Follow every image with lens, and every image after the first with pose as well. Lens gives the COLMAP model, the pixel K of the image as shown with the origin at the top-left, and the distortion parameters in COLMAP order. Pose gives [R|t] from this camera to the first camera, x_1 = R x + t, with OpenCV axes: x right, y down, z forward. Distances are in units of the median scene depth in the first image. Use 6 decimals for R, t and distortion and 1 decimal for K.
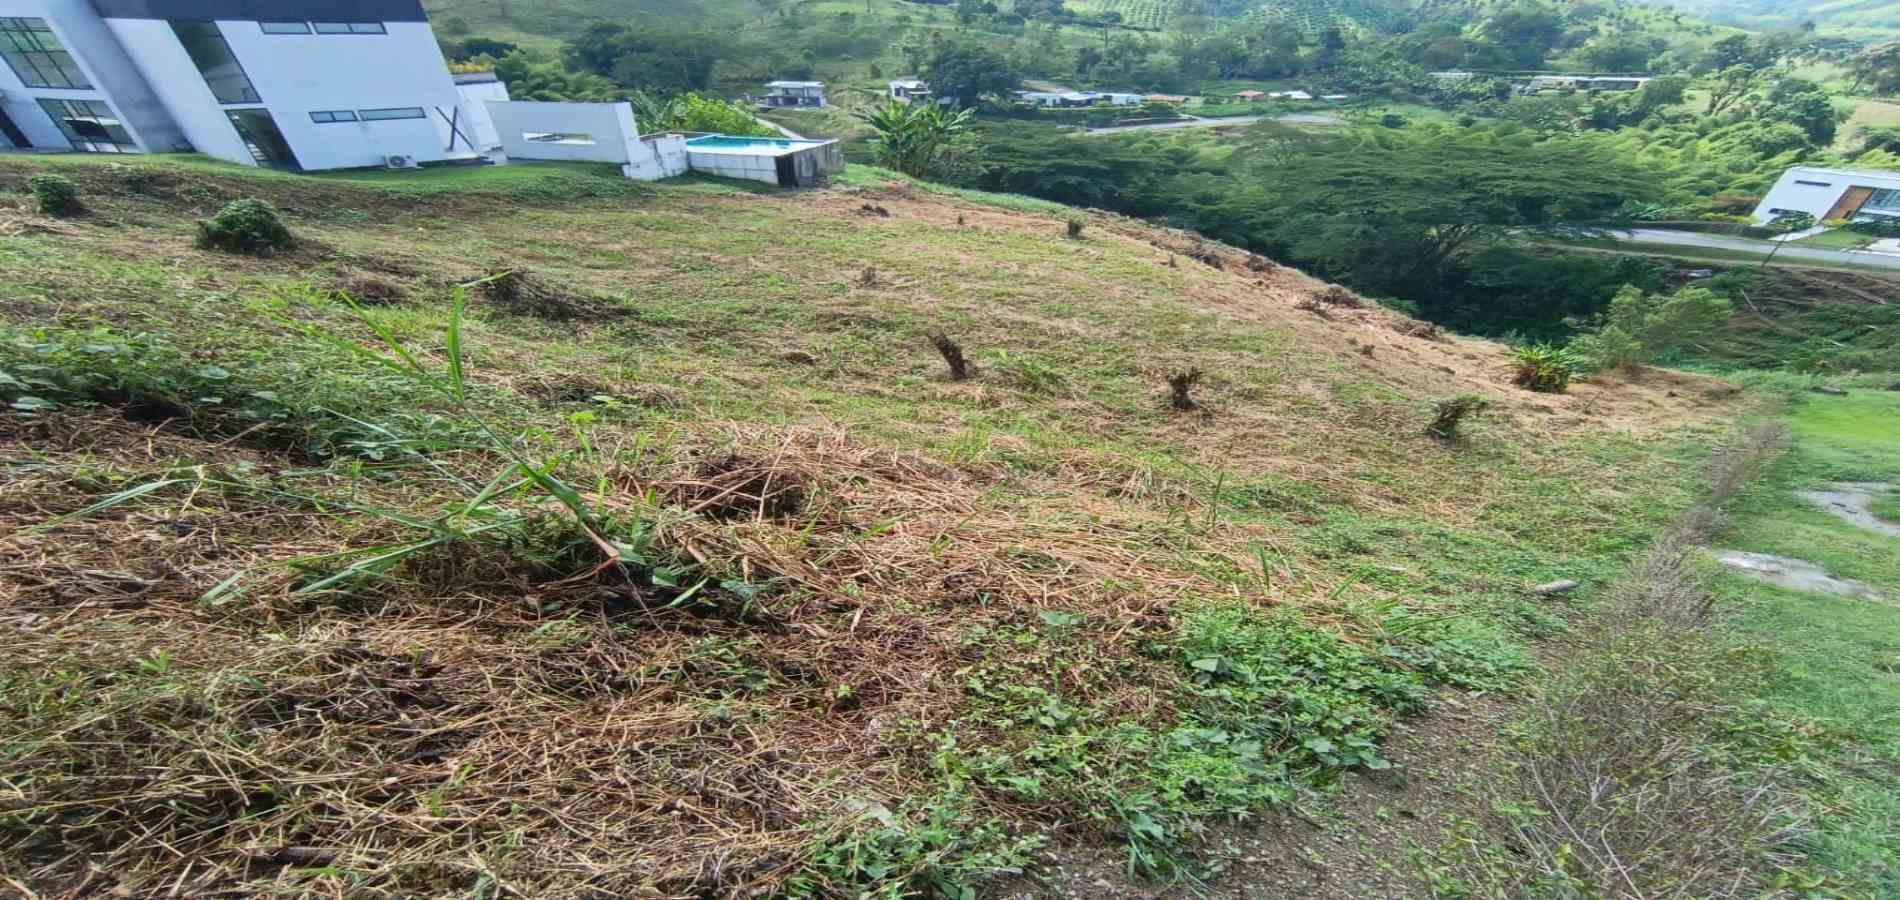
lens RADIAL K [[916.2, 0, 1035.4], [0, 916.2, 648.0], [0, 0, 1]] dist [0.004128, 0.000151]
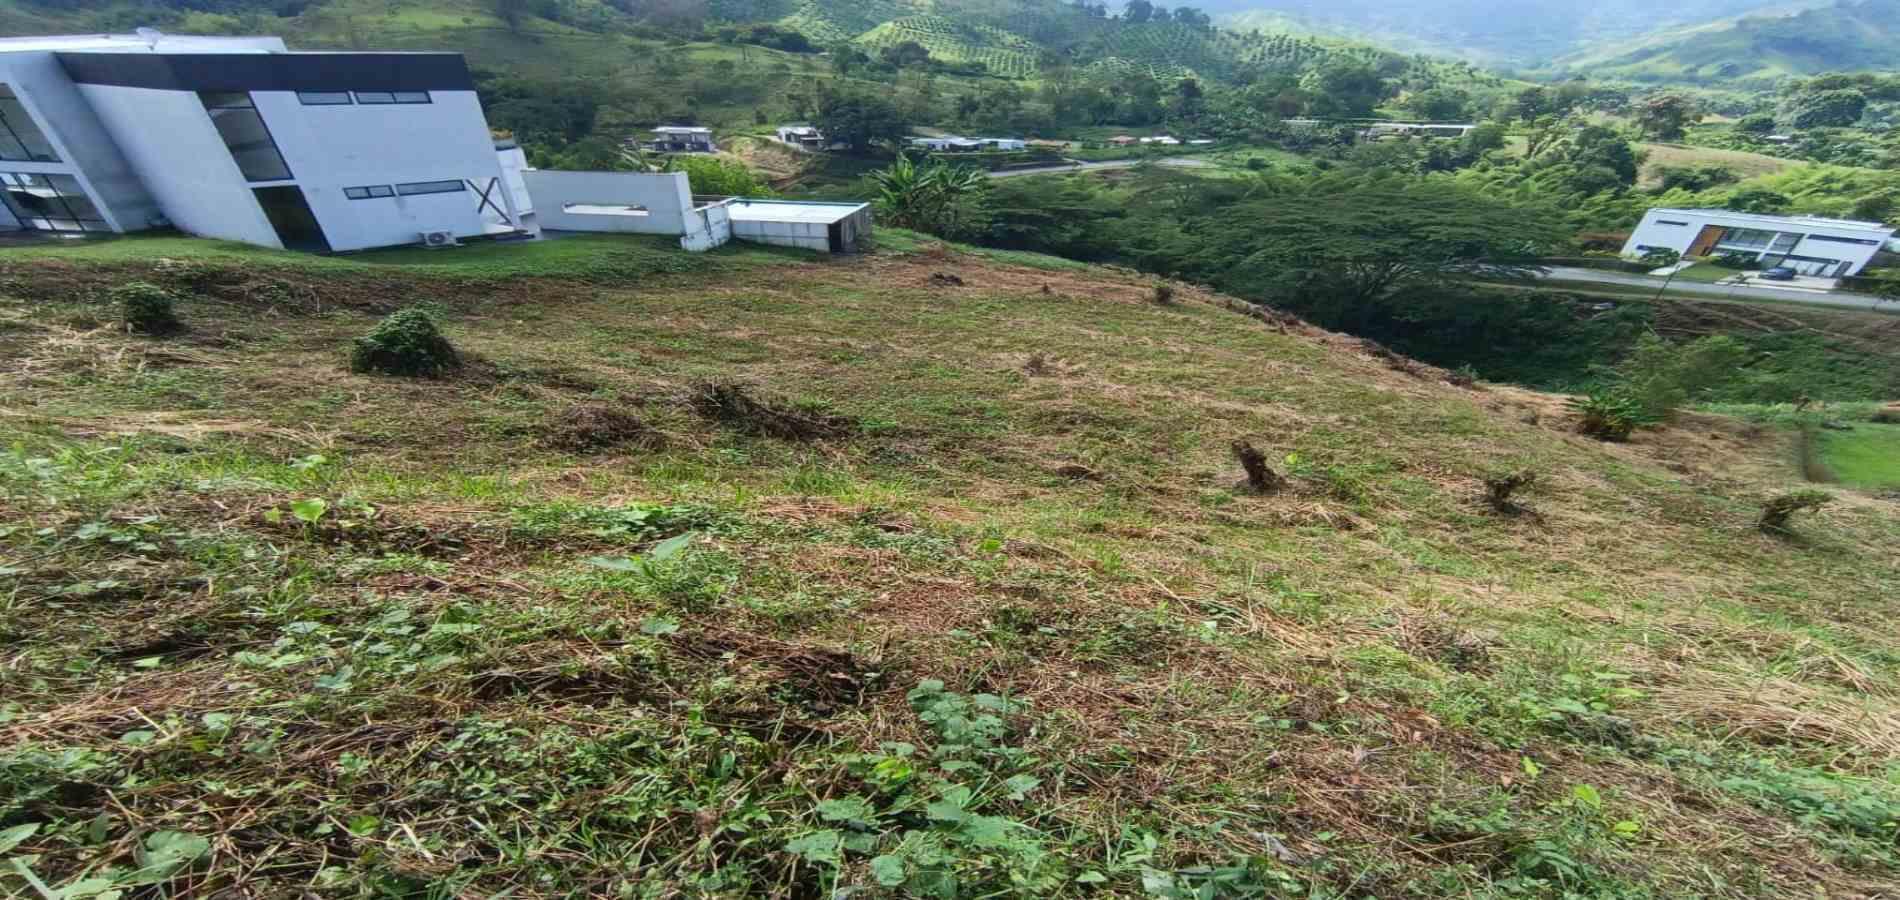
lens RADIAL K [[913.2, 0, 1004.8], [0, 913.2, 601.4], [0, 0, 1]] dist [0.002166, 0.001666]
pose [[0.992225, -0.055453, 0.111419, -0.285974], [0.063117, 0.995790, -0.066474, -0.090249], [-0.107264, 0.072990, 0.991548, 0.088967]]
